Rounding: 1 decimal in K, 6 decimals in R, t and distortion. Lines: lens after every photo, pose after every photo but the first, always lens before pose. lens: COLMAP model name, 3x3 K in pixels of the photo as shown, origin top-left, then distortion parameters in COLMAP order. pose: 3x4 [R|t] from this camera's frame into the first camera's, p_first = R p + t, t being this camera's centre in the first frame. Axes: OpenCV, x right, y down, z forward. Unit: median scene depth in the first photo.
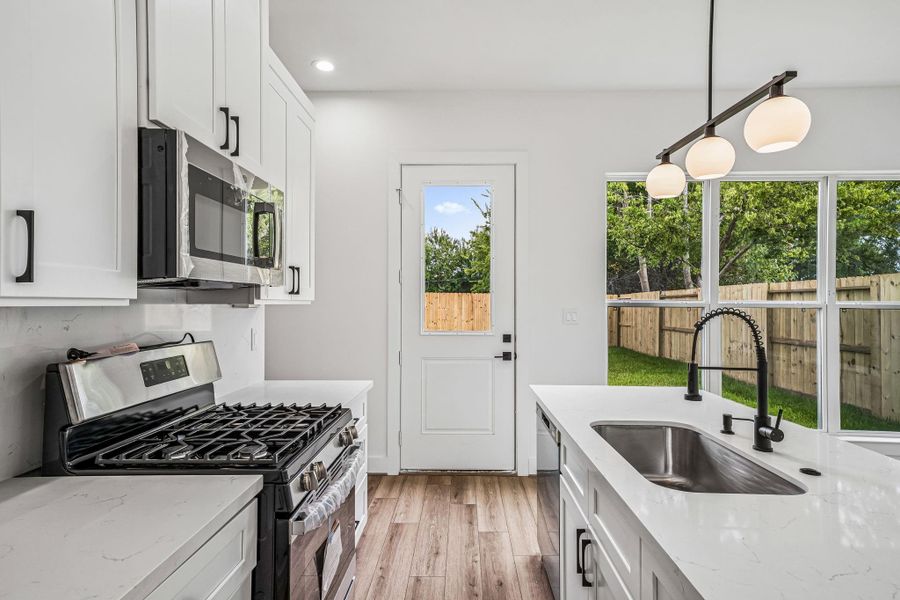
lens RADIAL K [[479.7, 0, 470.6], [0, 479.7, 302.1], [0, 0, 1]] dist [0.003011, 0.000595]
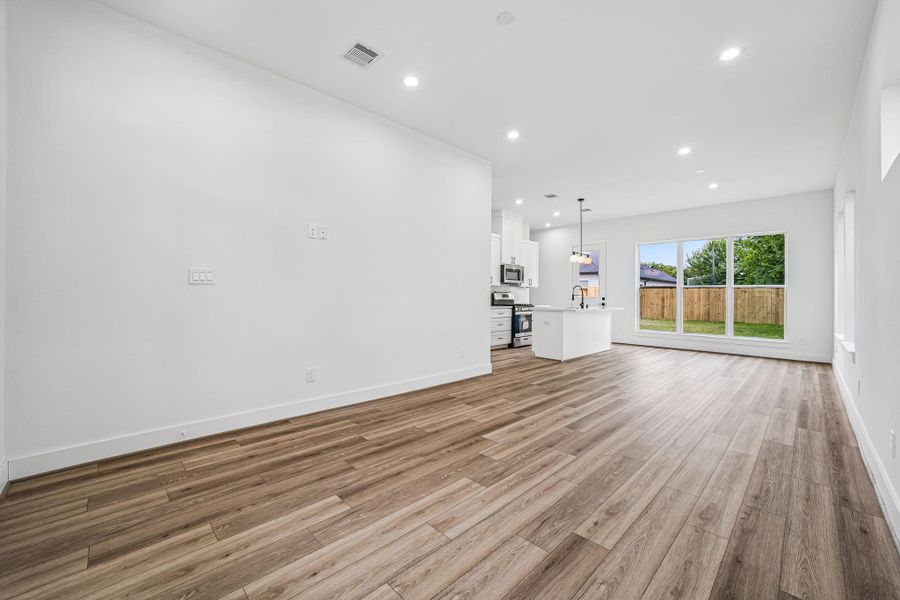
lens RADIAL K [[351.4, 0, 451.6], [0, 351.4, 297.4], [0, 0, 1]] dist [-0.023184, 0.000325]
pose [[0.681176, 0.001942, -0.732117, 2.718718], [-0.002530, 0.999997, 0.000299, 0.173215], [0.732116, 0.001649, 0.681178, -3.218837]]
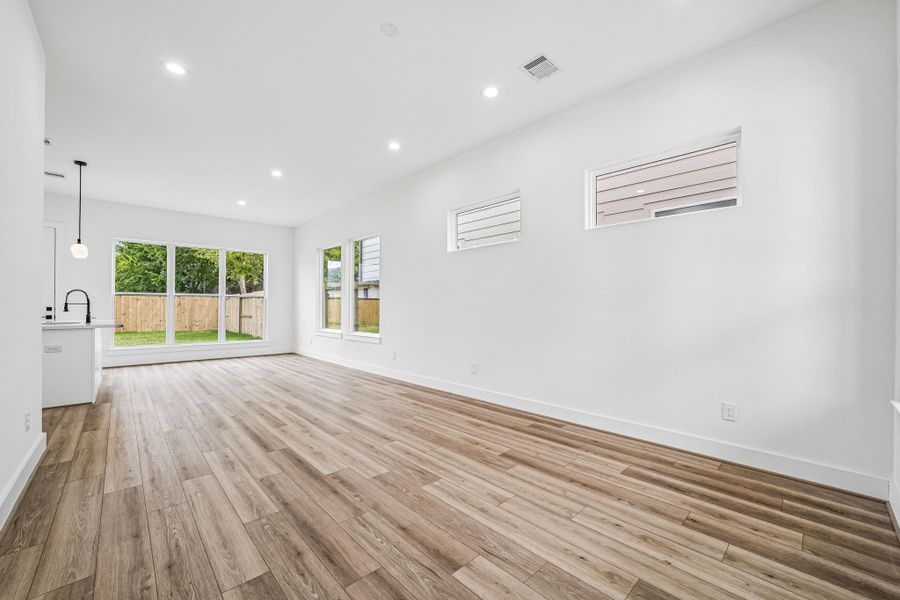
lens RADIAL K [[384.0, 0, 440.3], [0, 384.0, 301.9], [0, 0, 1]] dist [-0.008265, 0.002432]
pose [[0.759449, -0.003284, 0.650558, 0.796033], [0.008947, 0.999945, -0.005398, 0.171452], [-0.650505, 0.009920, 0.759437, -3.431162]]
